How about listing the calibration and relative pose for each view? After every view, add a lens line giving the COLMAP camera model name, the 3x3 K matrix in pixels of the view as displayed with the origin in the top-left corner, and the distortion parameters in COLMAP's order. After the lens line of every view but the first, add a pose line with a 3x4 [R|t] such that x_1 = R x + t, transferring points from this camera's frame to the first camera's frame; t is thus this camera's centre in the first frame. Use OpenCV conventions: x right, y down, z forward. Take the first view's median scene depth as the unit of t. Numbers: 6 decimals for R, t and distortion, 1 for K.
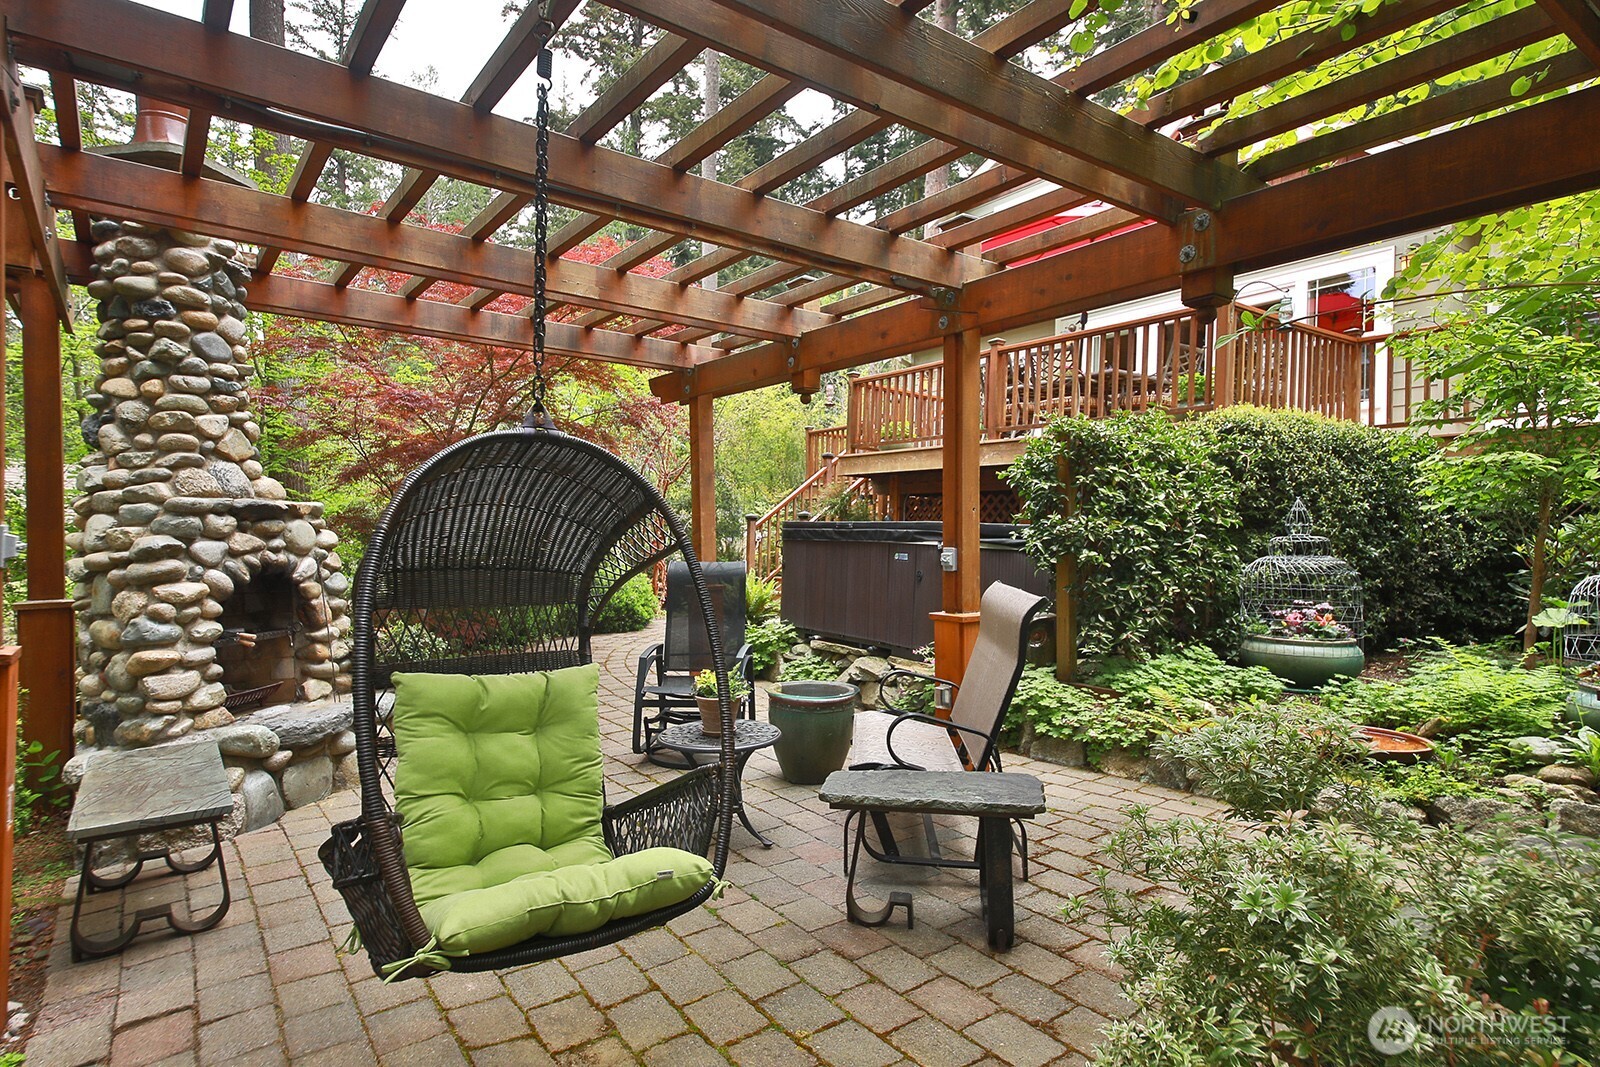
lens RADIAL K [[863.2, 0, 800.0], [0, 863.2, 533.5], [0, 0, 1]] dist [0.000083, 0.000002]
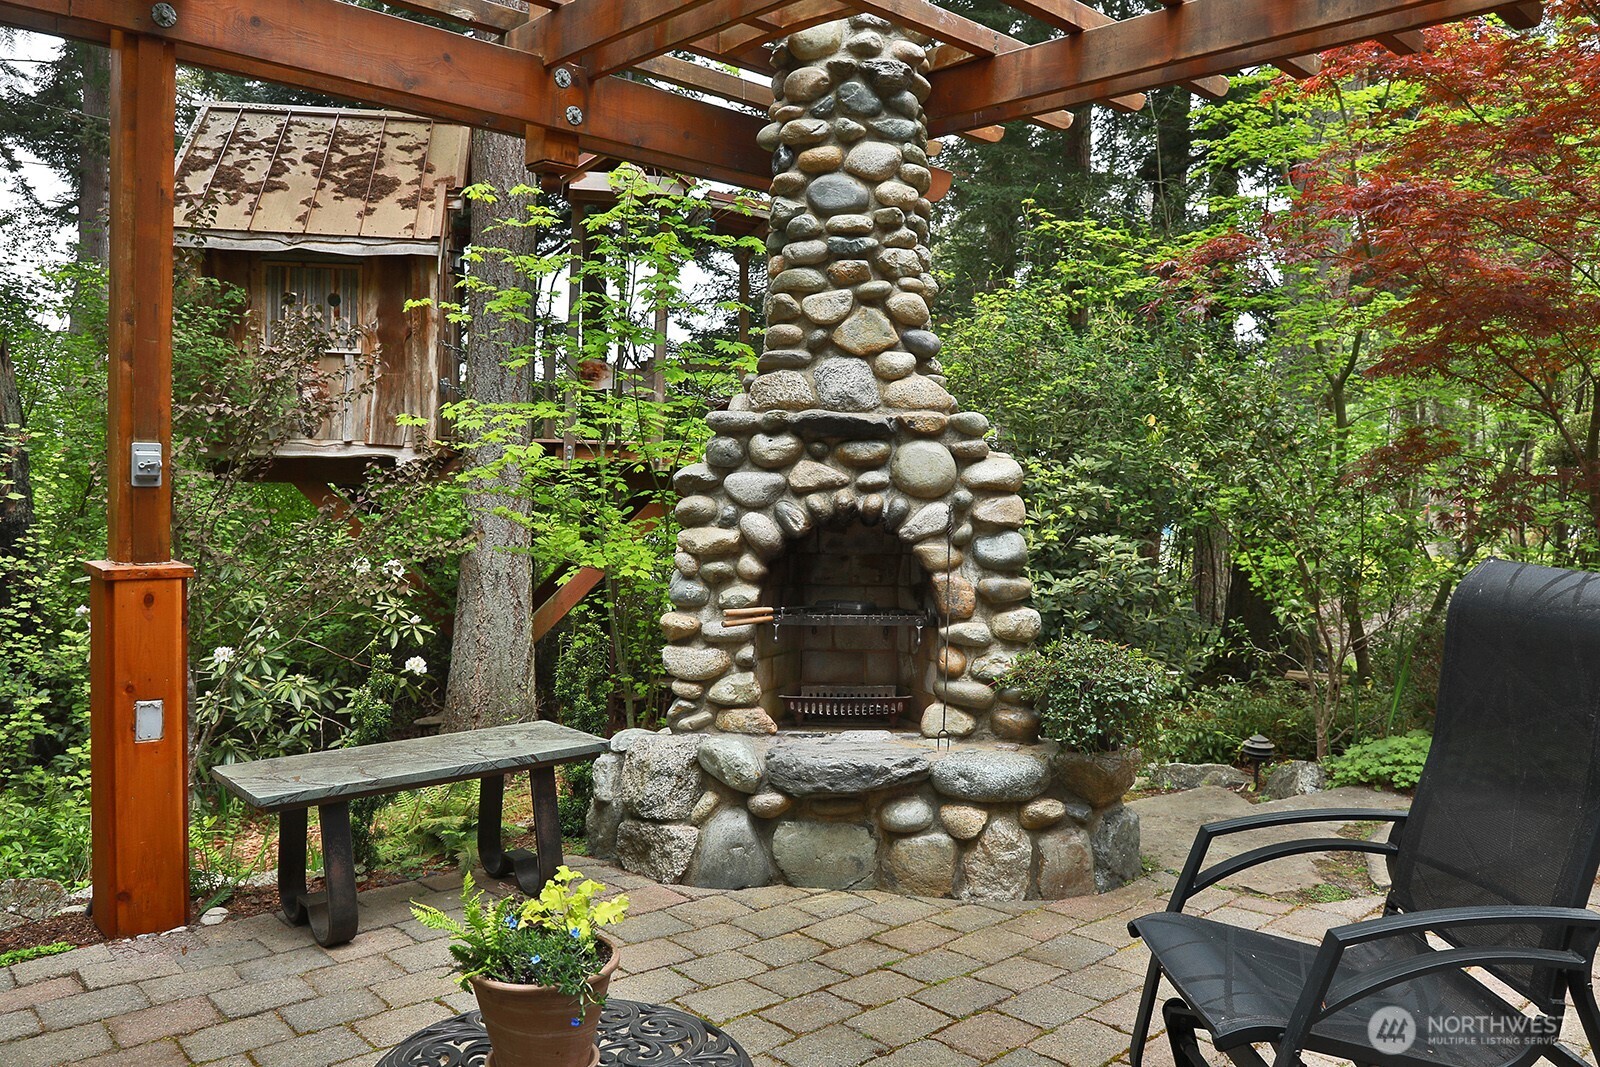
lens RADIAL K [[1213.1, 0, 800.0], [0, 1213.1, 533.5], [0, 0, 1]] dist [-0.136920, 0.140899]
pose [[0.112425, 0.050188, -0.992392, 0.290497], [-0.017376, 0.998670, 0.048537, 0.009944], [0.993508, 0.011787, 0.113148, 0.878621]]
